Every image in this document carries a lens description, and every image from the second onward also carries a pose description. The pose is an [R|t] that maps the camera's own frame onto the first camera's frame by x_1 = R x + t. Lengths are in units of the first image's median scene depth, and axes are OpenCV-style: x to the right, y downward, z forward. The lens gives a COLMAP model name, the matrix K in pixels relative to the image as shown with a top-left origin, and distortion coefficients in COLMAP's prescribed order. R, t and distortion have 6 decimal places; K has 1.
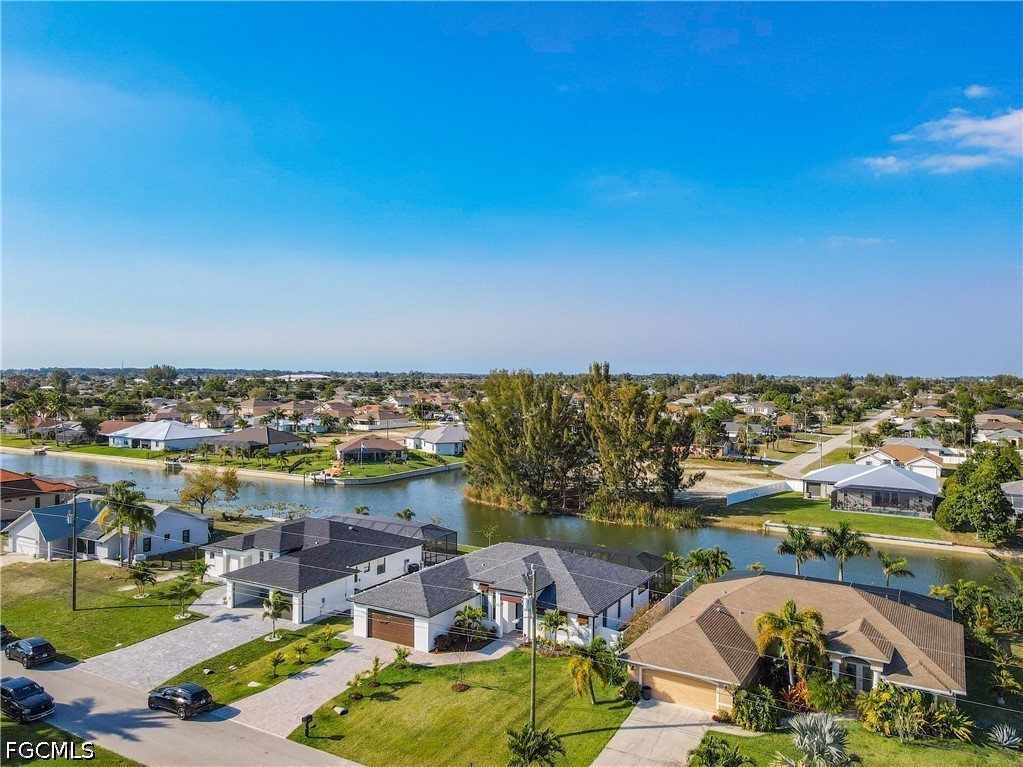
lens RADIAL K [[754.1, 0, 511.5], [0, 754.1, 383.5], [0, 0, 1]] dist [0.011829, 0.006452]
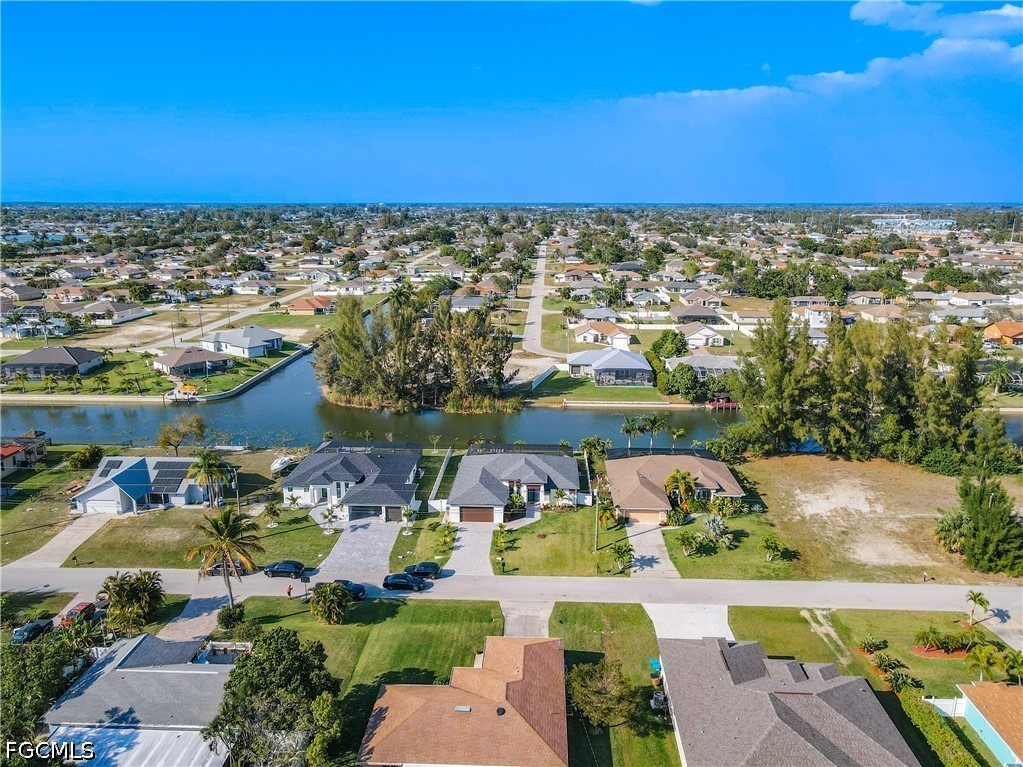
lens RADIAL K [[762.2, 0, 511.5], [0, 762.2, 383.5], [0, 0, 1]] dist [0.006258, 0.004126]
pose [[0.887400, -0.116070, 0.446150, -0.872509], [0.013546, 0.973932, 0.226435, -0.396752], [-0.460802, -0.194894, 0.865839, -0.560263]]
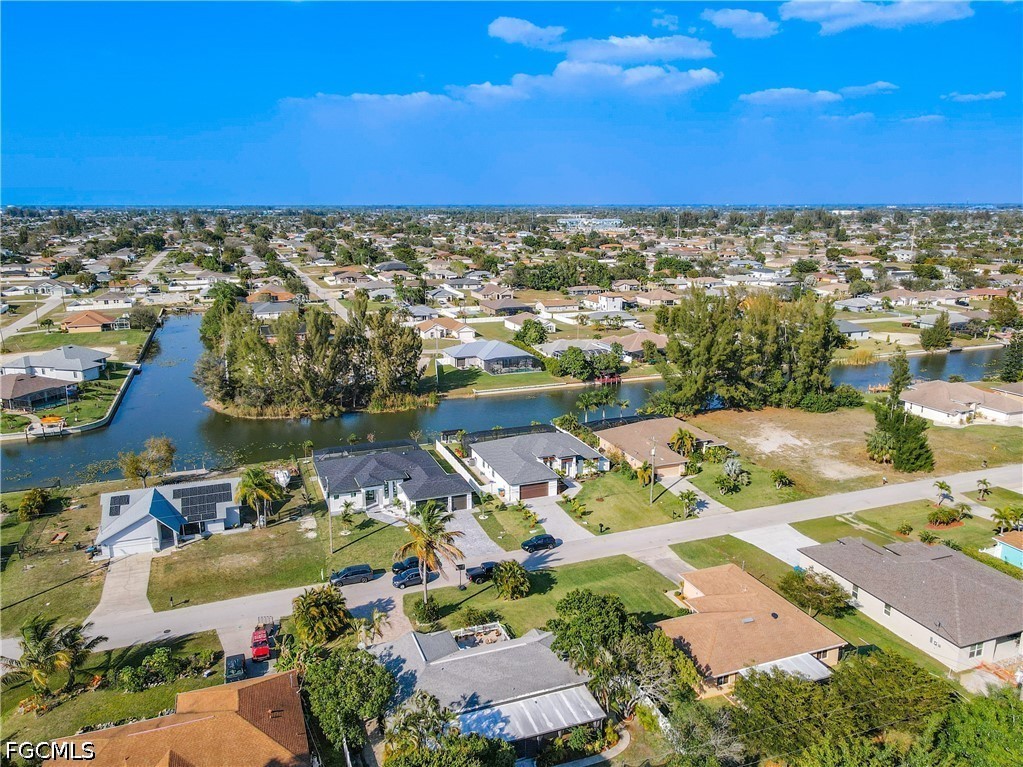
lens RADIAL K [[762.2, 0, 511.5], [0, 762.2, 383.5], [0, 0, 1]] dist [0.006258, 0.004126]
pose [[0.632287, -0.189154, 0.751288, -1.636853], [0.017454, 0.972968, 0.230278, -0.402352], [-0.774538, -0.132488, 0.618497, -0.133377]]
